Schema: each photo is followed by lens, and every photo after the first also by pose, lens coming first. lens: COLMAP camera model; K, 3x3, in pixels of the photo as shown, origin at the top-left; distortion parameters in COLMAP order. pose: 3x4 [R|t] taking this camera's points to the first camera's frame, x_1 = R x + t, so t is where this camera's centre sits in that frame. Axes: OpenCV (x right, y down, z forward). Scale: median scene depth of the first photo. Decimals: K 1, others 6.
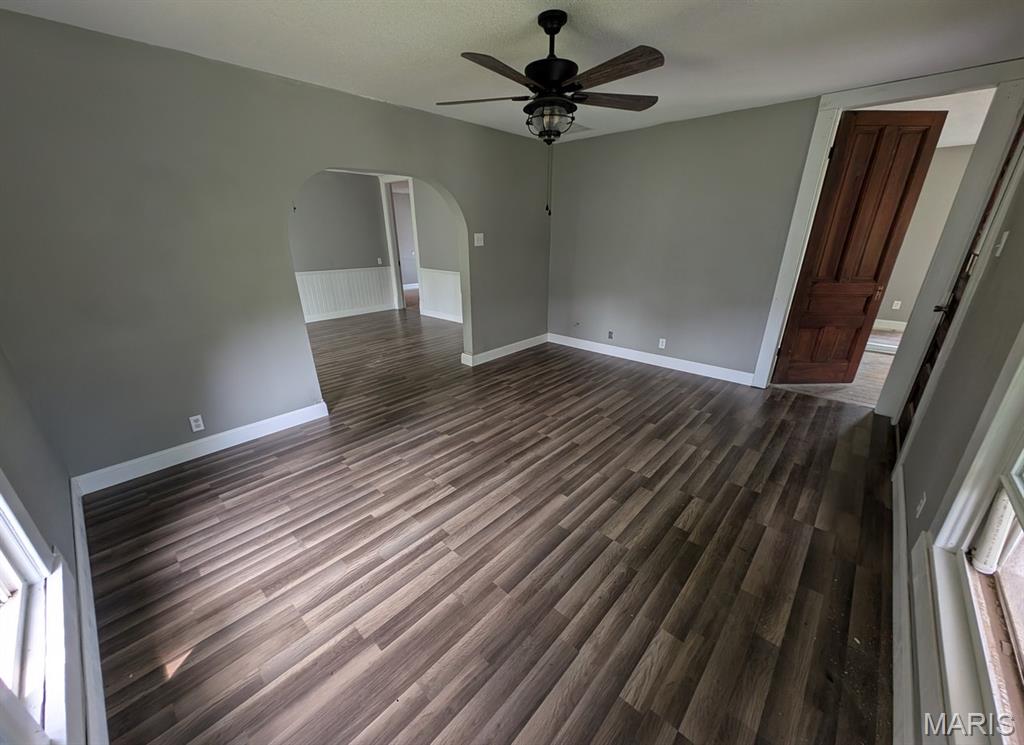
lens RADIAL K [[384.1, 0, 510.7], [0, 384.1, 384.1], [0, 0, 1]] dist [0.007107, -0.000218]
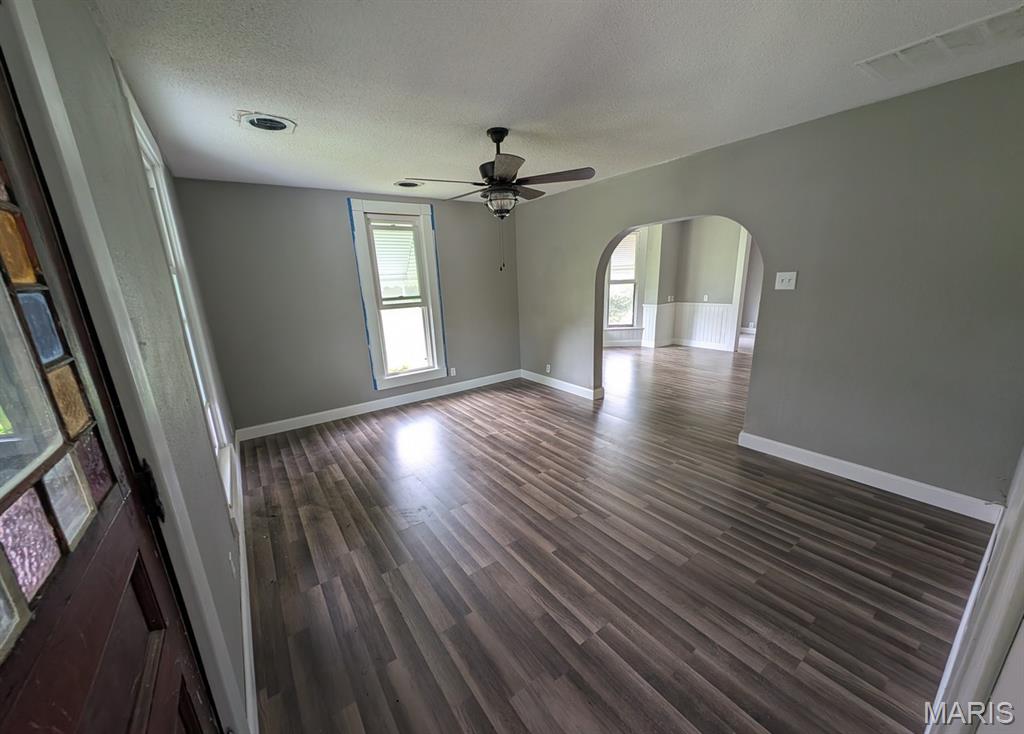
lens RADIAL K [[385.9, 0, 509.8], [0, 385.9, 383.0], [0, 0, 1]] dist [0.038411, 0.000011]
pose [[-0.210736, 0.280003, -0.936584, 1.283299], [-0.322323, 0.884616, 0.336991, -0.504744], [0.922875, 0.372898, -0.096169, 1.170838]]
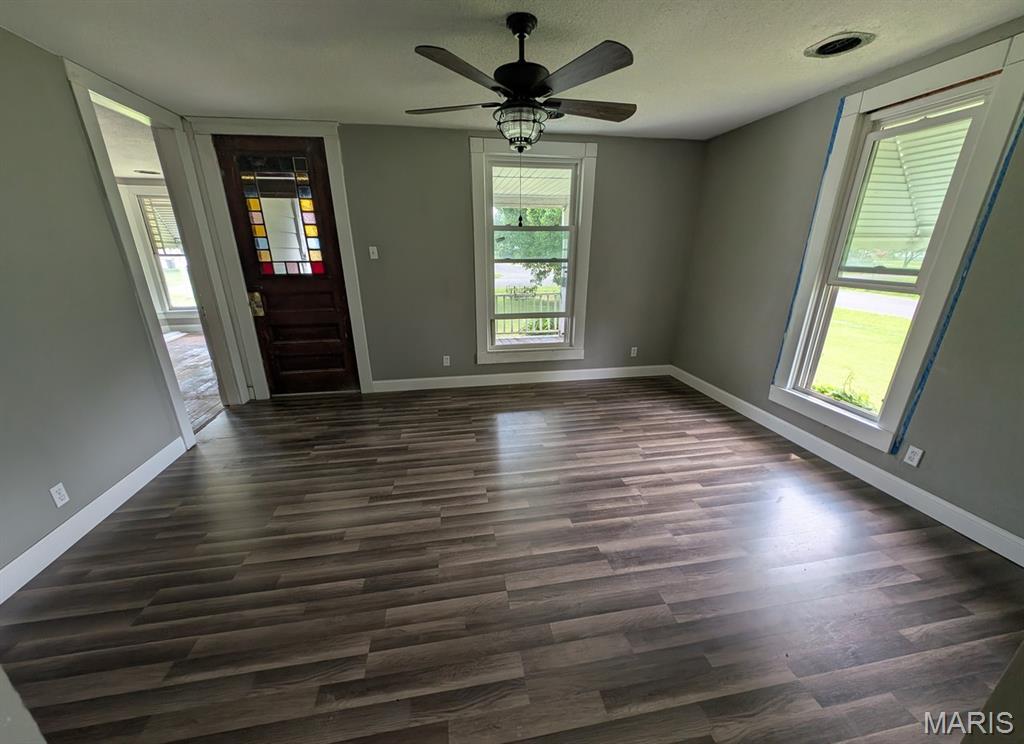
lens RADIAL K [[384.1, 0, 510.7], [0, 384.1, 383.6], [0, 0, 1]] dist [0.007107, -0.000218]
pose [[-0.796077, -0.193700, 0.573360, -0.461776], [0.229720, 0.779778, 0.582387, -0.635540], [-0.559902, 0.595337, -0.576267, 1.638616]]
